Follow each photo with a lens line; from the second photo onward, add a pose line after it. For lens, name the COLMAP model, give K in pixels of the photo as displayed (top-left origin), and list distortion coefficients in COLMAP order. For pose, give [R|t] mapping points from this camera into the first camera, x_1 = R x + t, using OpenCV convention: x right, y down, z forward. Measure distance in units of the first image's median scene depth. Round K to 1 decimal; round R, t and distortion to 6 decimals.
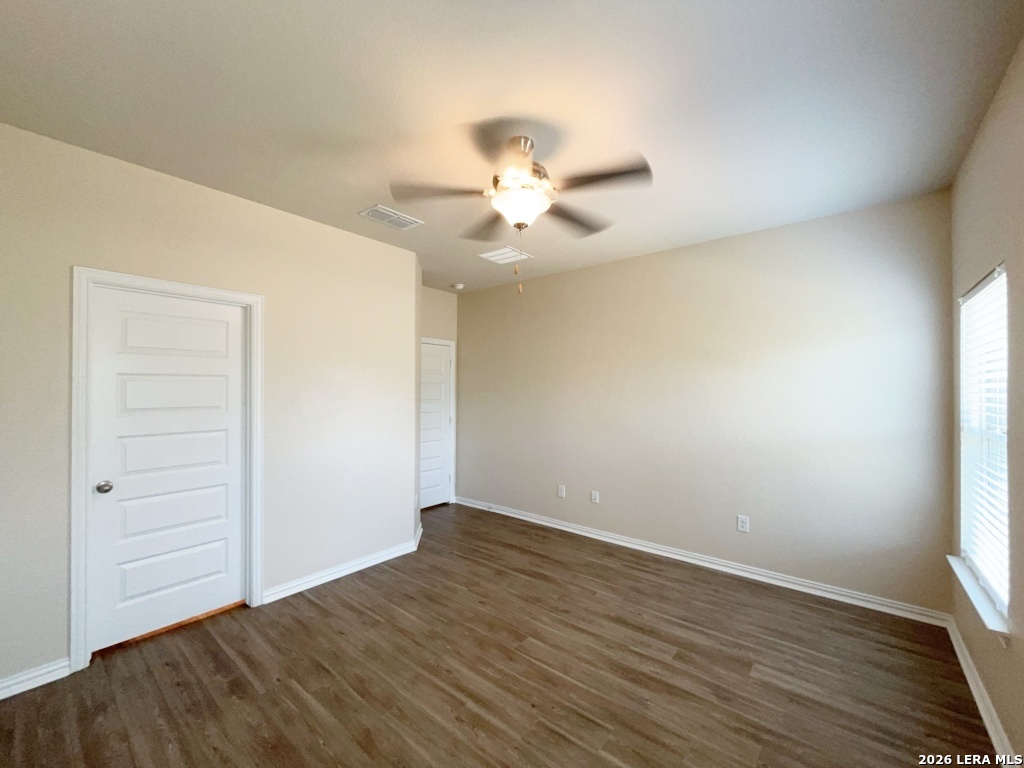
lens RADIAL K [[412.2, 0, 512.1], [0, 412.2, 387.6], [0, 0, 1]] dist [-0.003924, 0.000222]
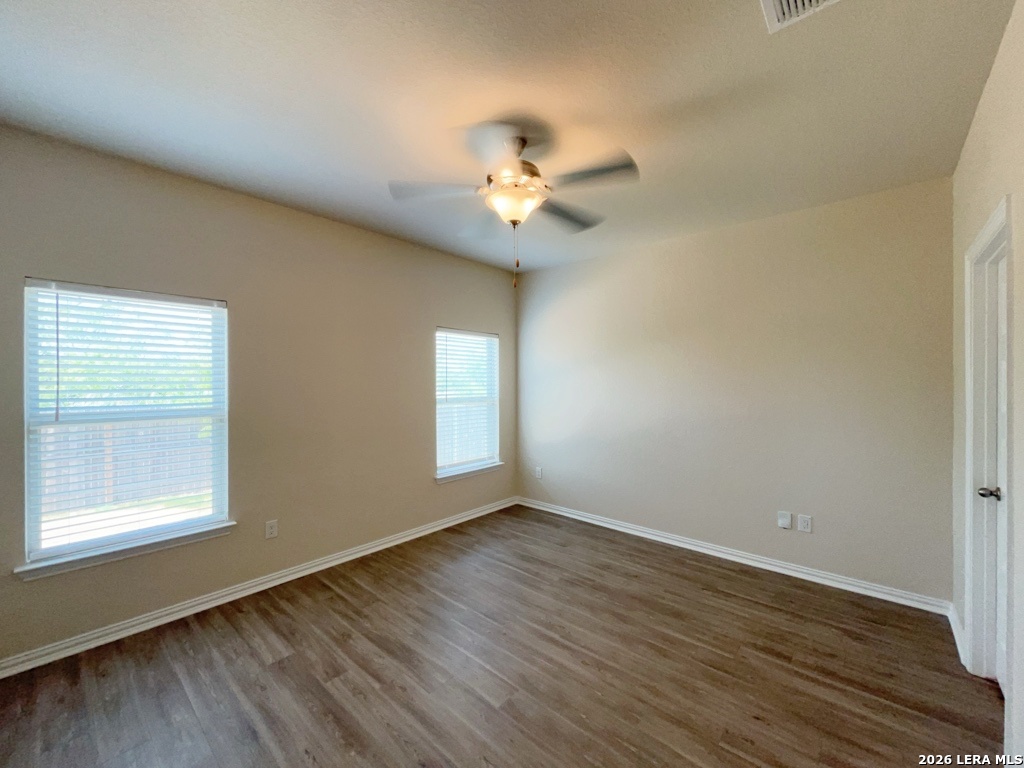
lens RADIAL K [[412.2, 0, 521.1], [0, 412.2, 381.9], [0, 0, 1]] dist [-0.003924, 0.000222]
pose [[-0.999851, -0.004273, 0.016750, -0.012867], [-0.004346, 0.999981, -0.004320, 0.015928], [-0.016731, -0.004392, -0.999850, 2.045536]]
